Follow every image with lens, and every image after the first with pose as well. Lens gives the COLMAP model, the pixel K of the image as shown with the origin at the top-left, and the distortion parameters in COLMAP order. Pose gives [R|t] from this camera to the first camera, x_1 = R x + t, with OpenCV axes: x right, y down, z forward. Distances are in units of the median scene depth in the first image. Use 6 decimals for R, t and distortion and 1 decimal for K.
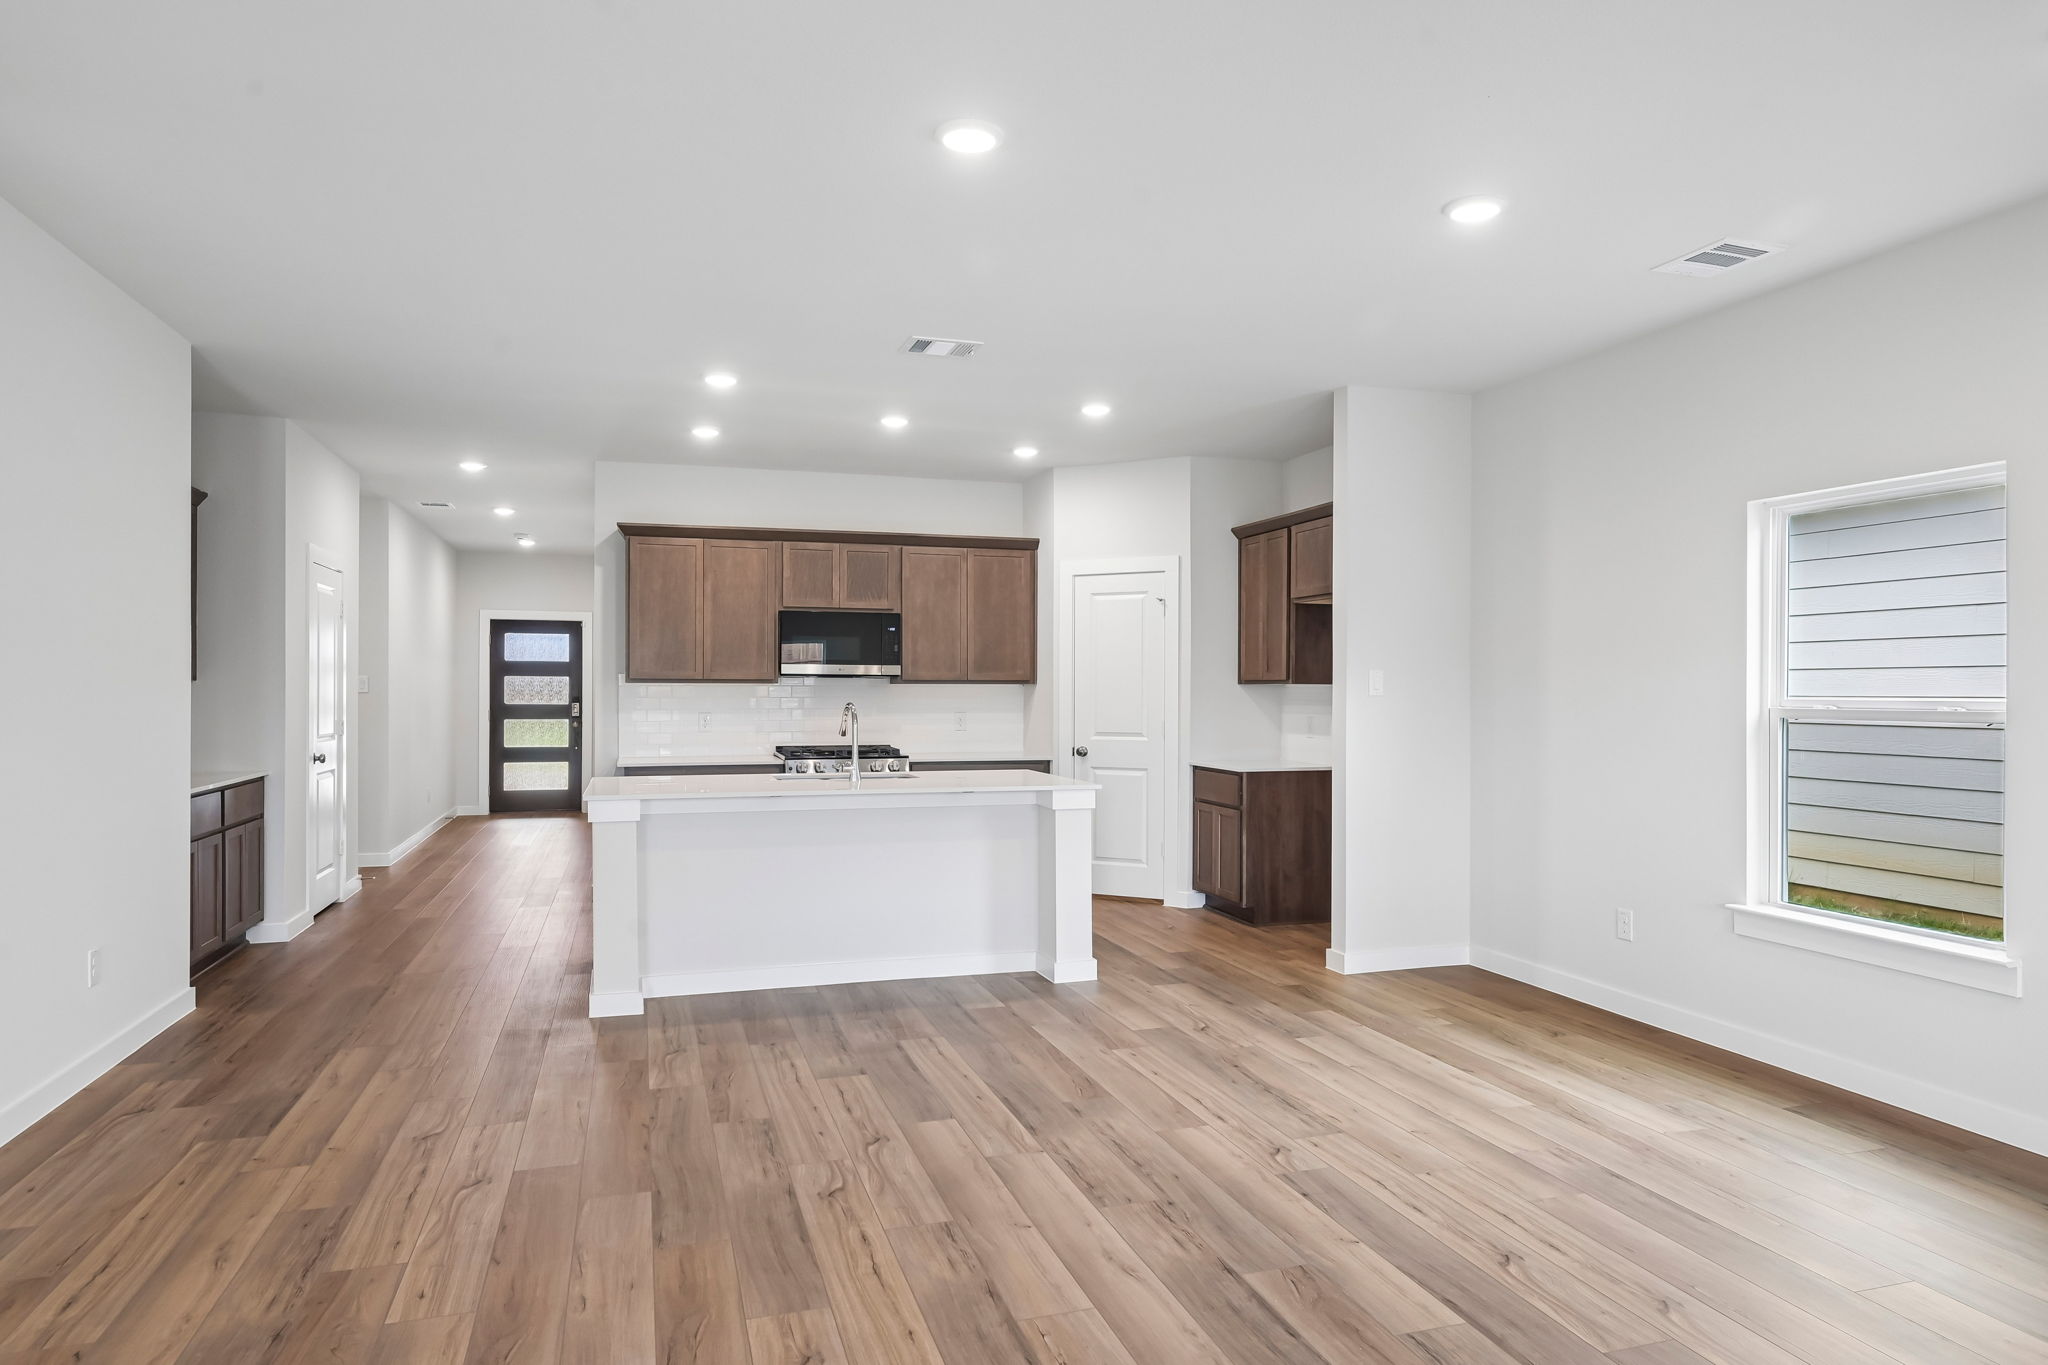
lens RADIAL K [[1221.1, 0, 1024.0], [0, 1221.1, 682.5], [0, 0, 1]] dist [-0.000919, -0.000211]
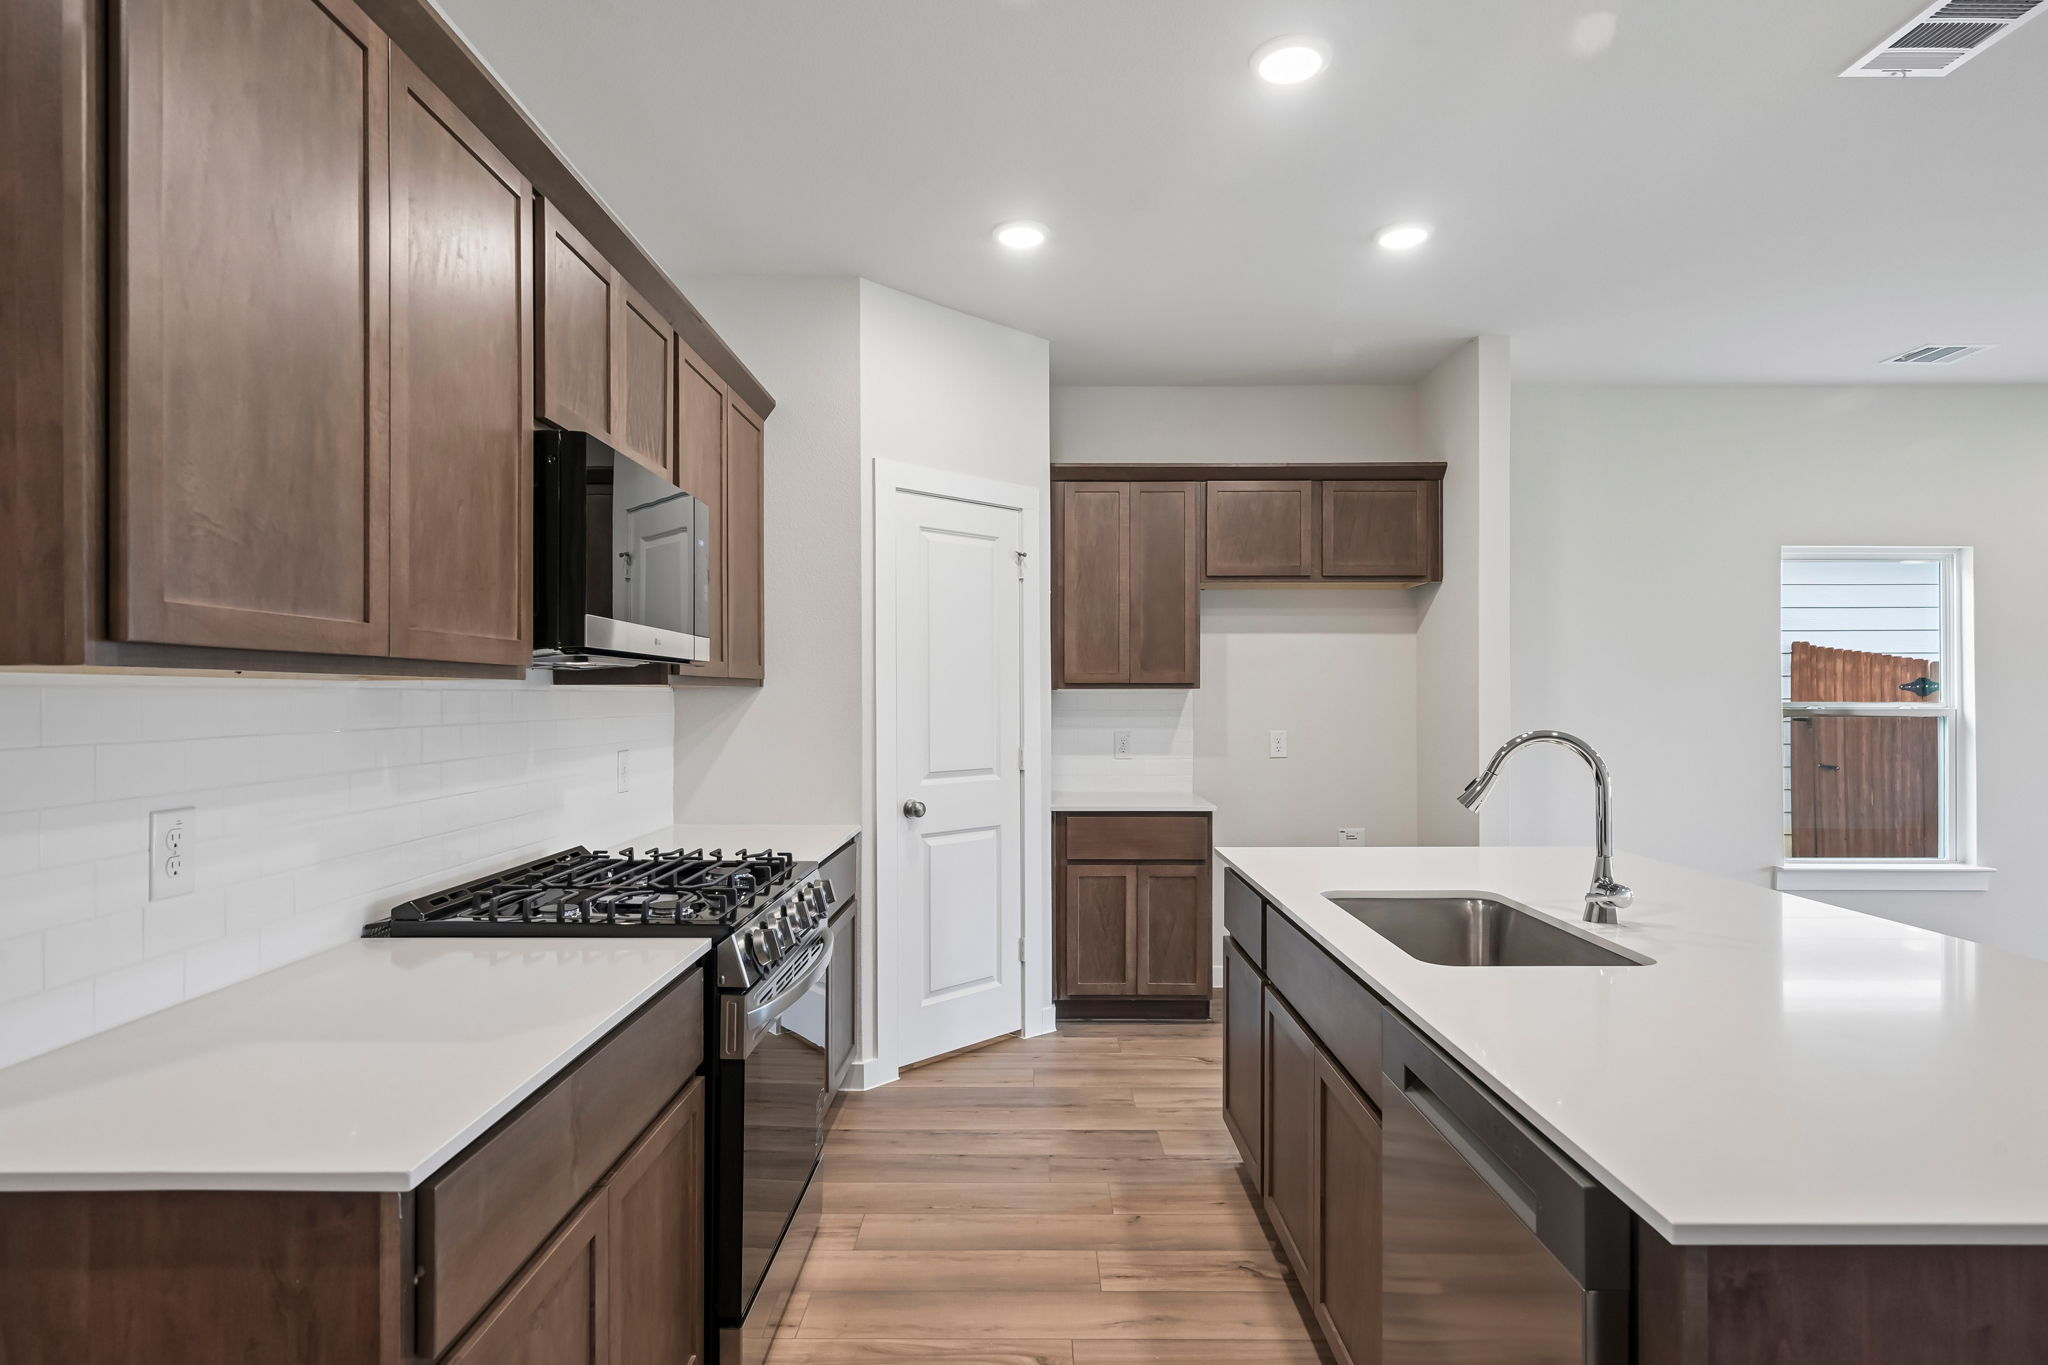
lens RADIAL K [[1076.5, 0, 1024.2], [0, 1076.5, 691.9], [0, 0, 1]] dist [-0.001604, -0.000772]
pose [[0.305581, 0.001310, 0.952165, -0.913120], [-0.002930, 0.999996, -0.000435, 0.007754], [-0.952162, -0.002657, 0.305583, 1.817411]]
